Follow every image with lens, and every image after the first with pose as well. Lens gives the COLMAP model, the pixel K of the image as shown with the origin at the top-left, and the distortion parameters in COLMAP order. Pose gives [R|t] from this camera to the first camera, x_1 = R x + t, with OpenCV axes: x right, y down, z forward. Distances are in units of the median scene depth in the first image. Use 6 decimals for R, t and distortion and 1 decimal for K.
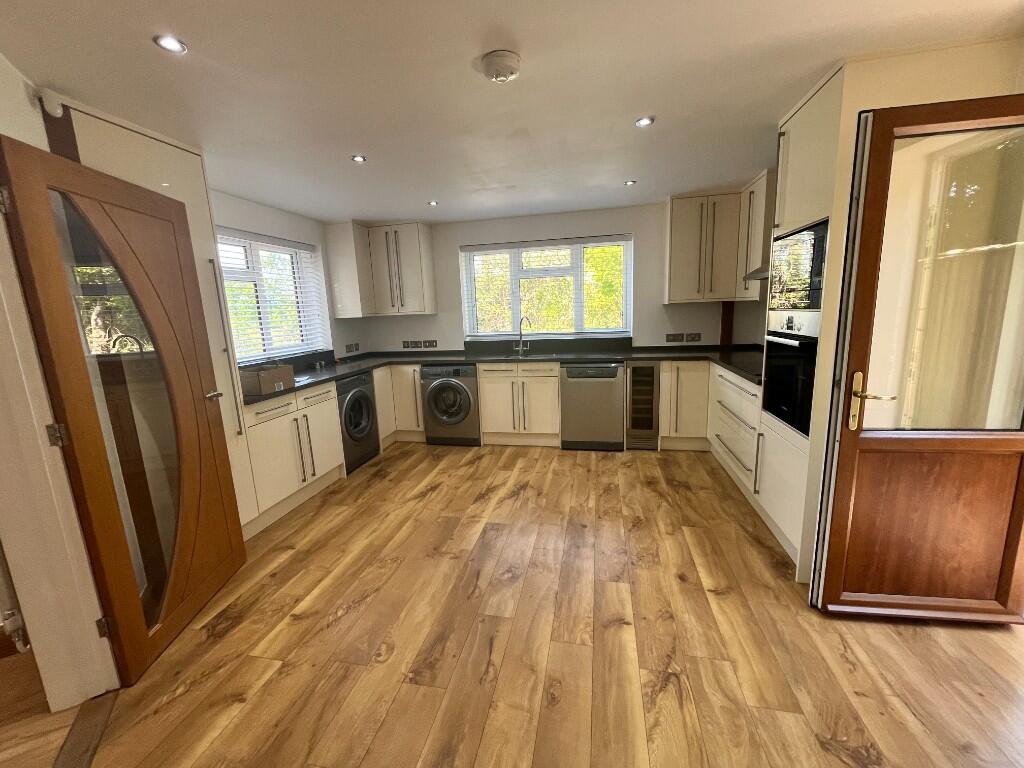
lens RADIAL K [[413.5, 0, 512.0], [0, 413.5, 384.0], [0, 0, 1]] dist [-0.000699, -0.000283]
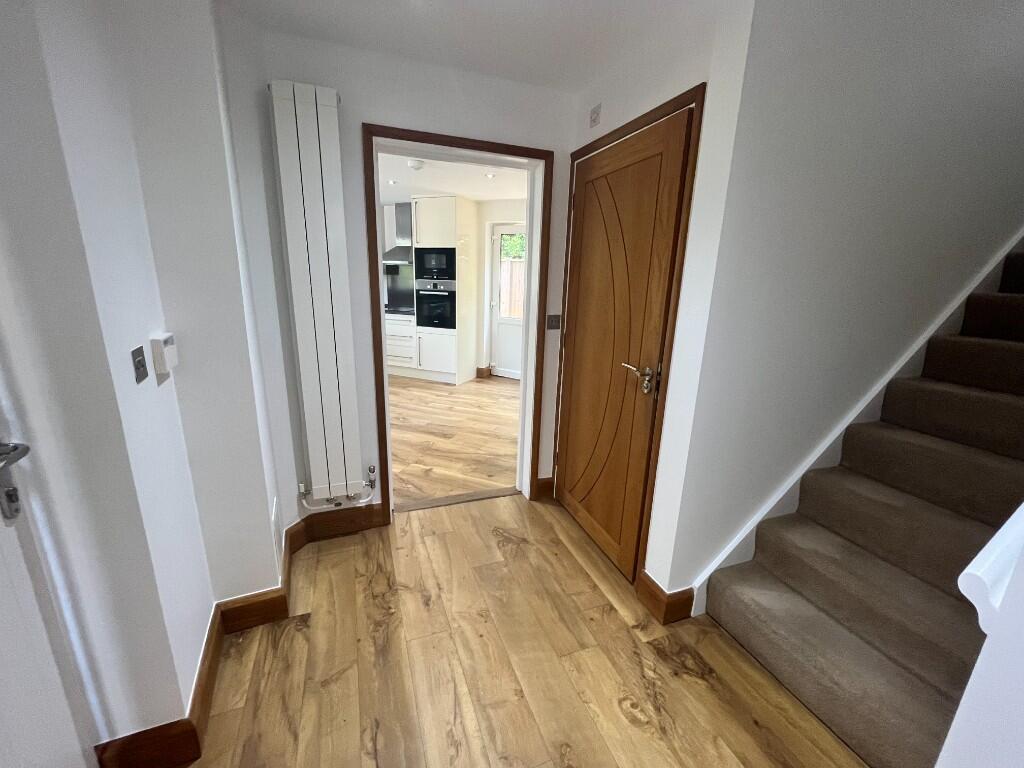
lens RADIAL K [[413.5, 0, 512.0], [0, 413.5, 384.0], [0, 0, 1]] dist [-0.000699, -0.000283]
pose [[0.168648, -0.197731, 0.965640, -1.972884], [0.135959, 0.974975, 0.175897, 0.056872], [-0.976255, 0.101623, 0.191311, 0.161611]]
